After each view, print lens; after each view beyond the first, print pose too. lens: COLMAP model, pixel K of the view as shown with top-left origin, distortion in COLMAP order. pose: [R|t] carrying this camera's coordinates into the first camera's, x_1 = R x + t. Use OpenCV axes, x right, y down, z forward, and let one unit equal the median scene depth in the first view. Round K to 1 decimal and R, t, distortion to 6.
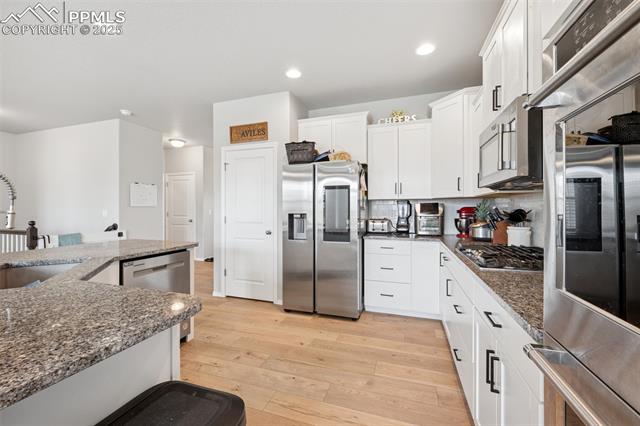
lens RADIAL K [[262.8, 0, 316.3], [0, 262.8, 210.8], [0, 0, 1]] dist [0.000193, 0.000918]
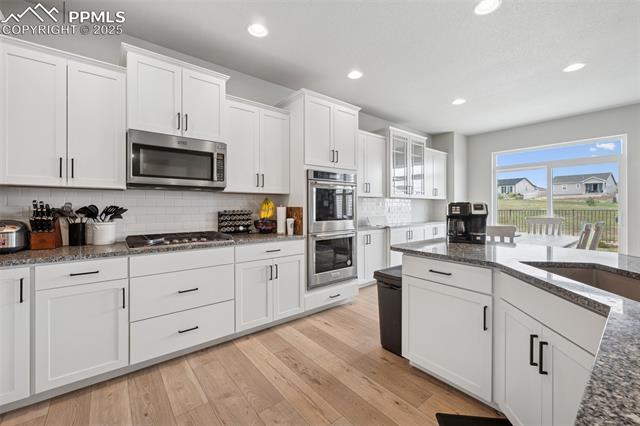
lens RADIAL K [[262.8, 0, 318.5], [0, 262.8, 205.7], [0, 0, 1]] dist [0.000193, 0.000918]
pose [[-0.844883, -0.002689, 0.534945, -0.349054], [-0.002383, 0.999996, 0.001264, -0.005945], [-0.534947, -0.000207, -0.844886, 1.008675]]
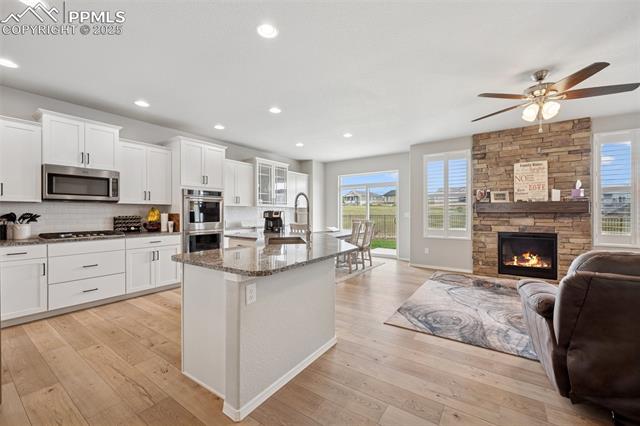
lens RADIAL K [[262.8, 0, 319.6], [0, 262.8, 212.6], [0, 0, 1]] dist [0.000193, 0.000918]
pose [[-0.960820, -0.001025, 0.277173, -0.935350], [-0.000483, 0.999998, 0.002023, -0.008472], [-0.277174, 0.001810, -0.960818, 1.412442]]
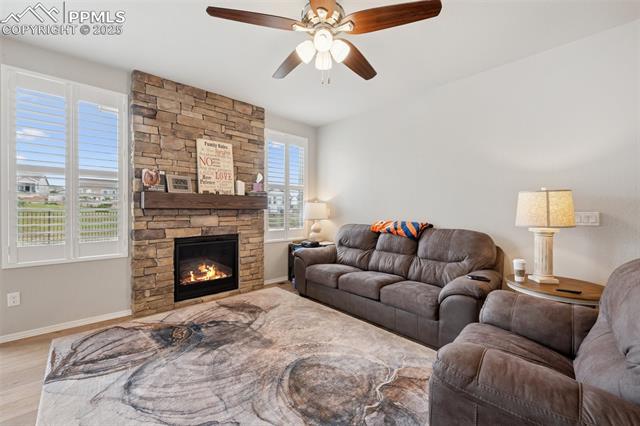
lens RADIAL K [[262.8, 0, 321.0], [0, 262.8, 211.0], [0, 0, 1]] dist [0.000193, 0.000918]
pose [[-0.479531, 0.000498, -0.877525, -0.902592], [-0.008110, 0.999955, 0.005000, -0.005700], [0.877487, 0.009515, -0.479506, 0.544892]]
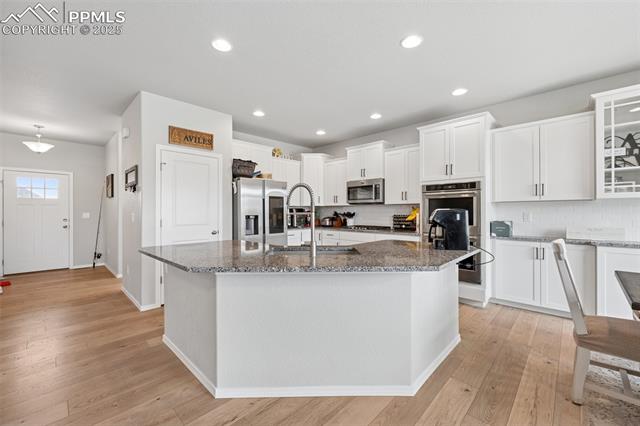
lens RADIAL K [[262.8, 0, 319.4], [0, 262.8, 210.3], [0, 0, 1]] dist [0.000193, 0.000918]
pose [[0.429757, 0.003891, 0.902936, -1.189776], [0.003312, 0.999977, -0.005886, -0.007252], [-0.902939, 0.005520, 0.429734, 0.125410]]
